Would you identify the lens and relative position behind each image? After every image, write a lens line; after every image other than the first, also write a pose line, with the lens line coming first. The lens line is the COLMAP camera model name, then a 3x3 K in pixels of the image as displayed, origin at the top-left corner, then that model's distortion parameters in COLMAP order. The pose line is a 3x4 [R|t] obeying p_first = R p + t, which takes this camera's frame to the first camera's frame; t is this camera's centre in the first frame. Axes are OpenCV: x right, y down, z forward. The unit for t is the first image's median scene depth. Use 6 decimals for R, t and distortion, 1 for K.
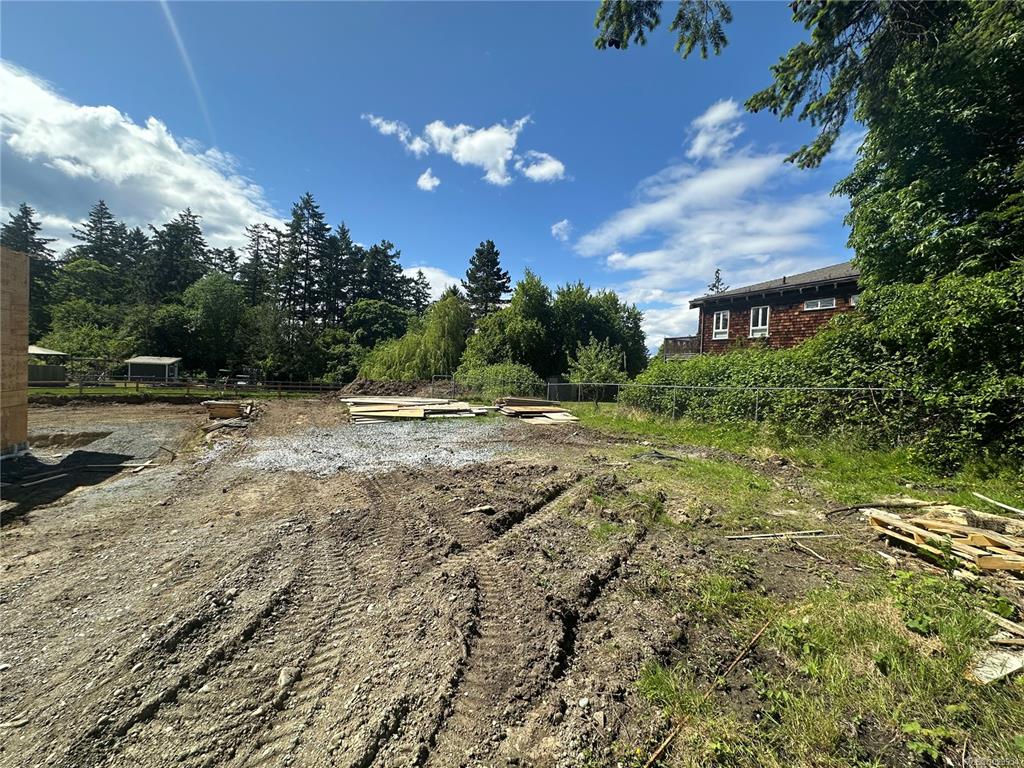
lens RADIAL K [[410.6, 0, 534.4], [0, 410.6, 386.8], [0, 0, 1]] dist [-0.001287, 0.000383]
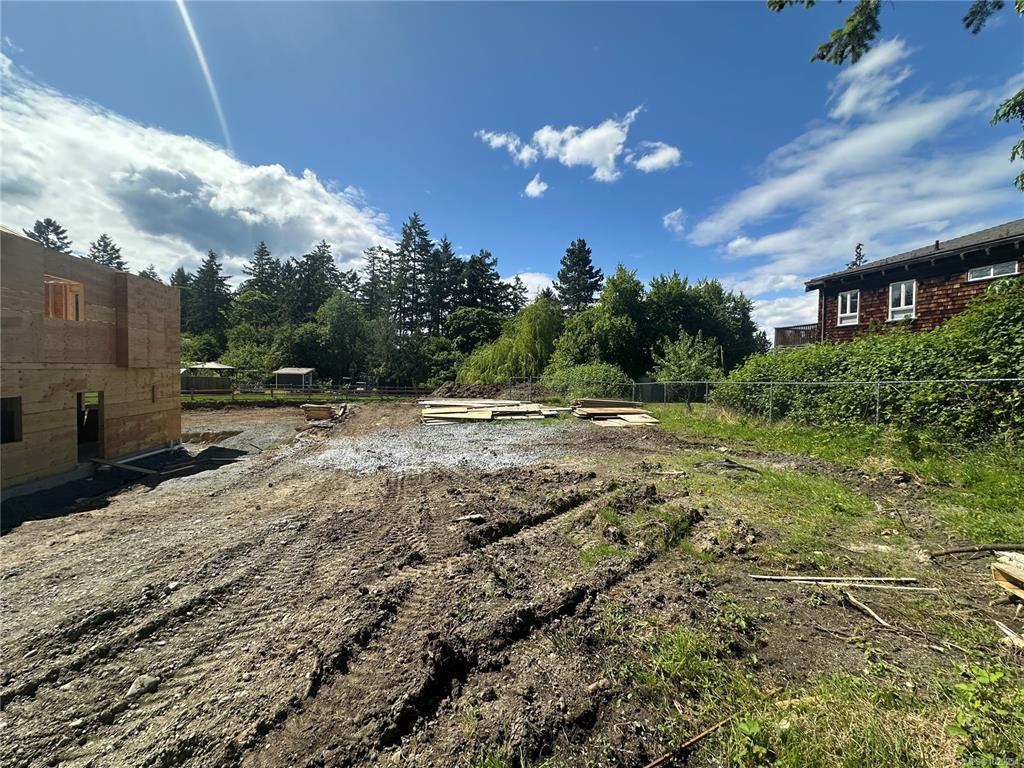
lens RADIAL K [[410.6, 0, 542.2], [0, 410.6, 397.5], [0, 0, 1]] dist [-0.001287, 0.000383]
pose [[0.965468, -0.012373, -0.260226, 0.089125], [0.017607, 0.999687, 0.017791, 0.004899], [0.259924, -0.021759, 0.965384, 0.052527]]
